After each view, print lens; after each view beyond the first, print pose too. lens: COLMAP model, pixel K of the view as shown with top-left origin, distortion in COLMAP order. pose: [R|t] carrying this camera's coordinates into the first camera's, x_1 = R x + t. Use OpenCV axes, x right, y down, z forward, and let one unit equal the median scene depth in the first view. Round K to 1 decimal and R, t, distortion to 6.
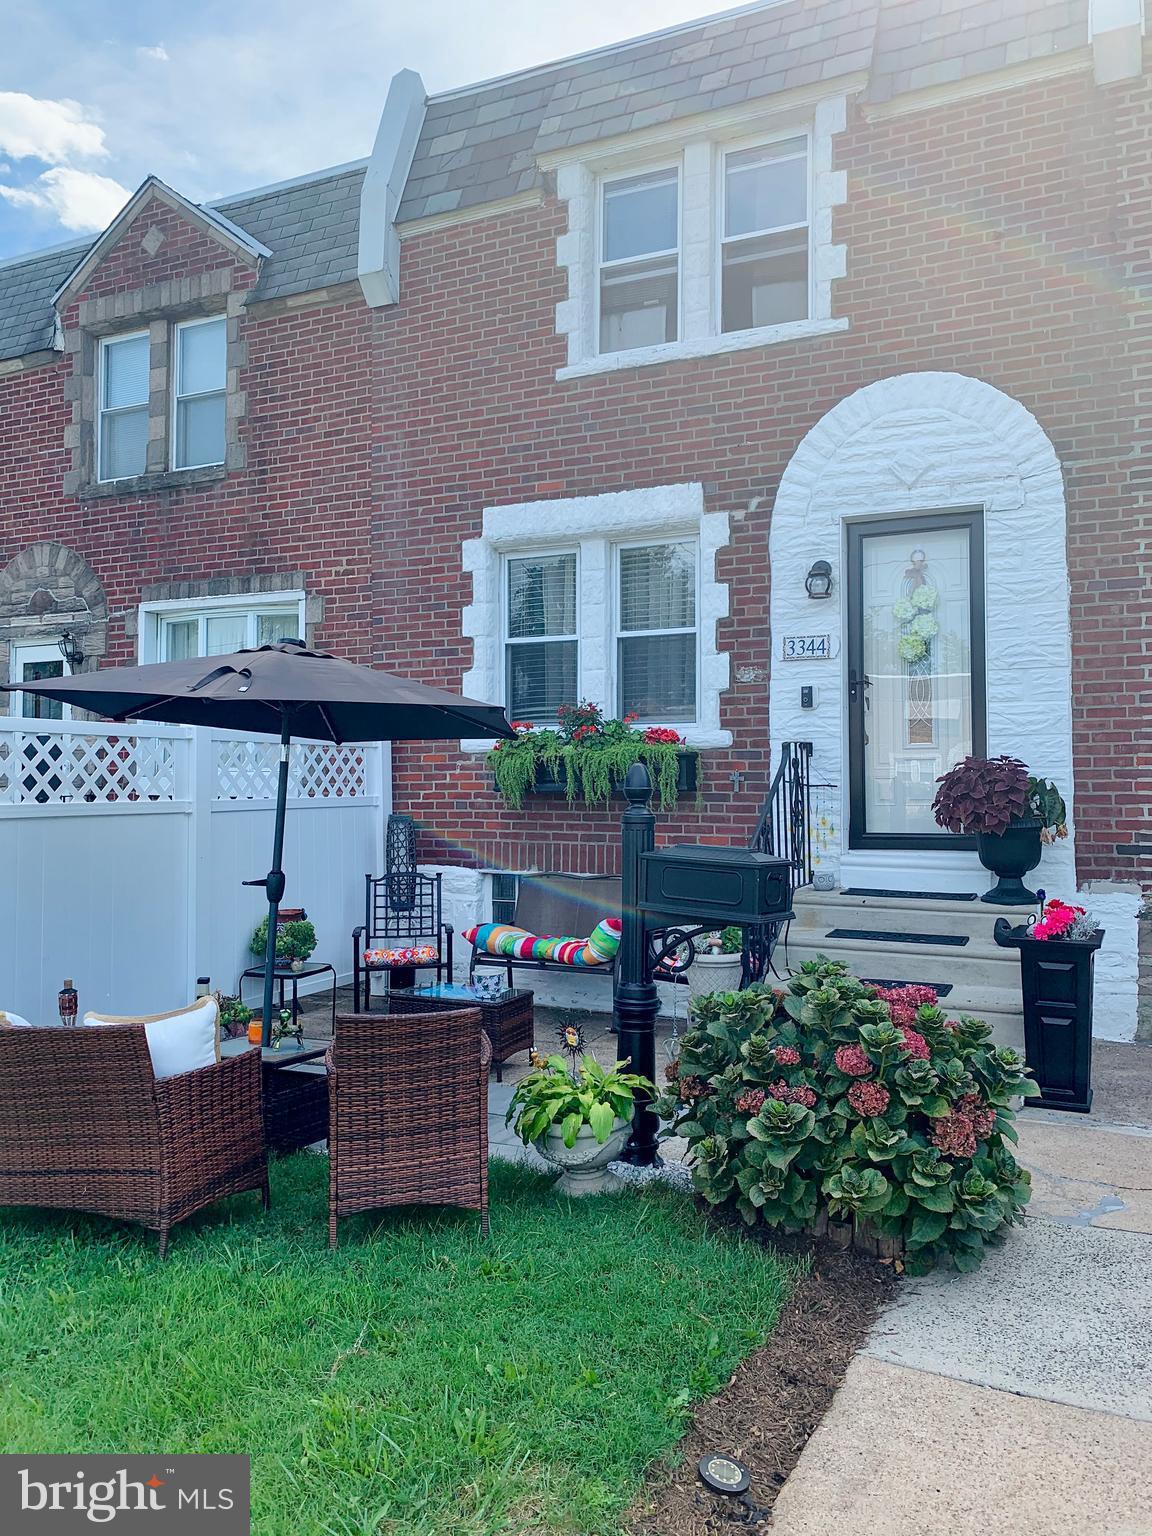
lens RADIAL K [[1183.2, 0, 574.5], [0, 1183.2, 767.7], [0, 0, 1]] dist [0.017698, -0.017460]
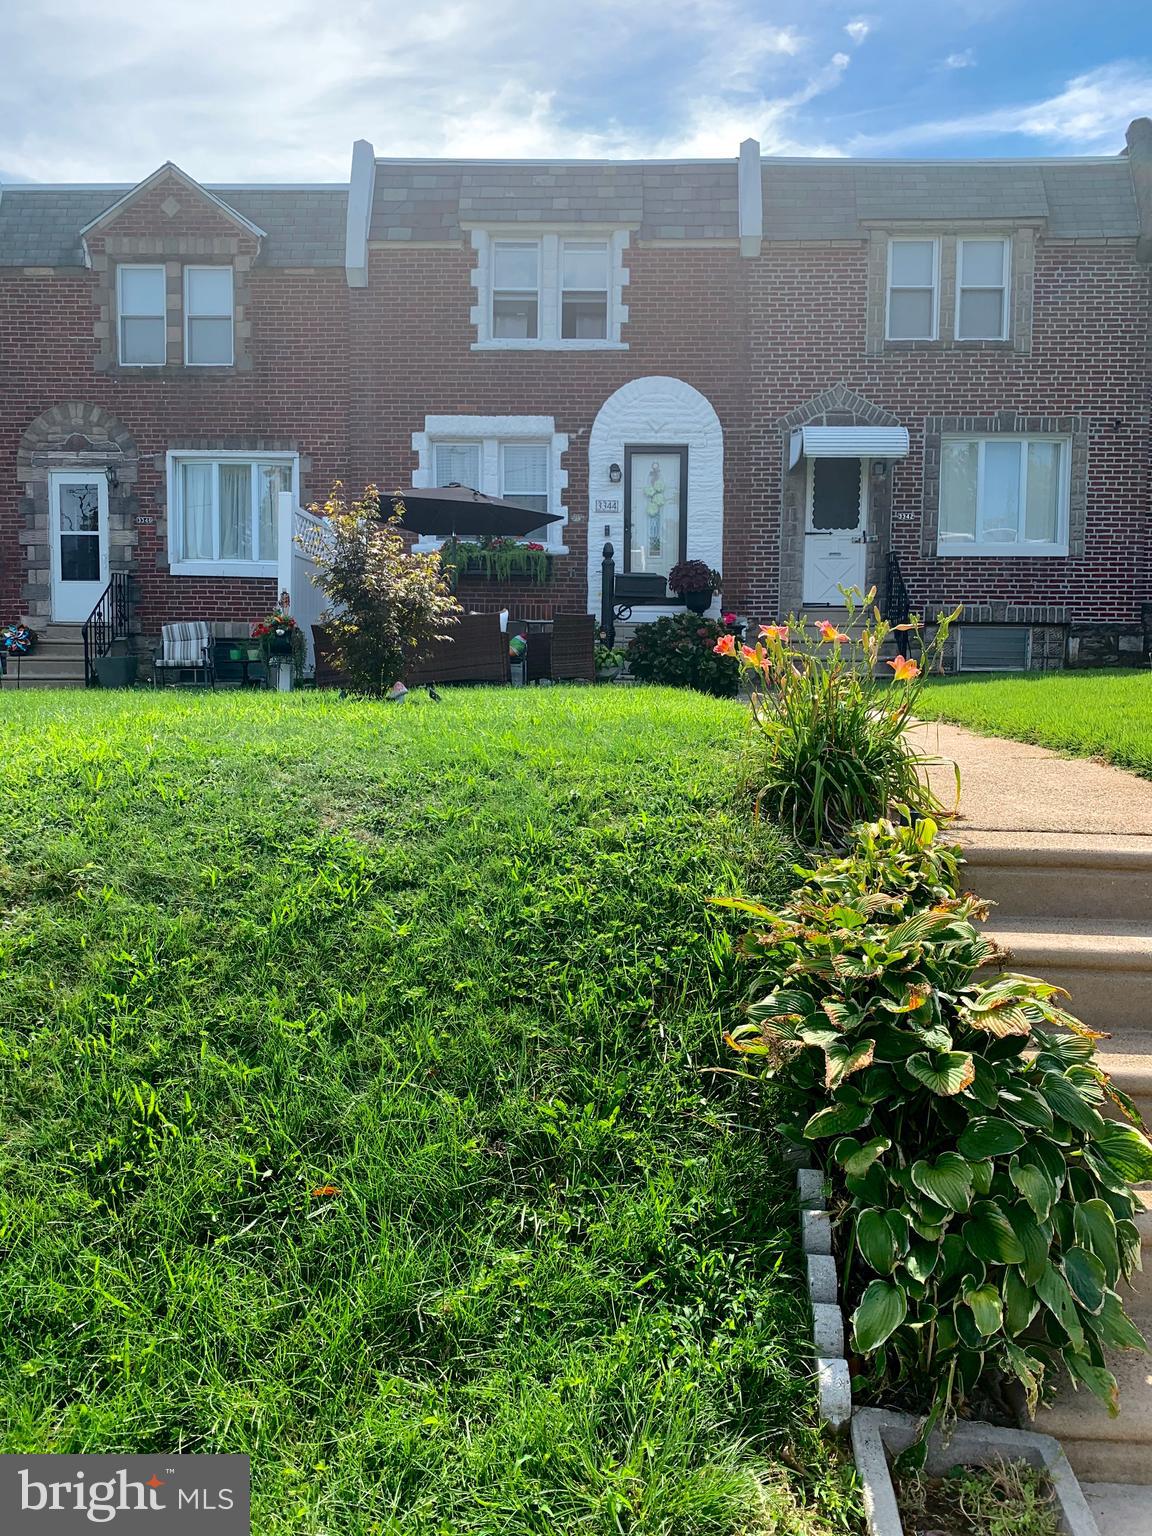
lens RADIAL K [[1183.2, 0, 576.2], [0, 1183.2, 767.8], [0, 0, 1]] dist [0.017698, -0.017460]
pose [[0.902906, -0.021433, 0.429303, -0.670726], [-0.014476, 0.996673, 0.080205, 0.168748], [-0.429594, -0.078632, 0.899592, -0.772951]]
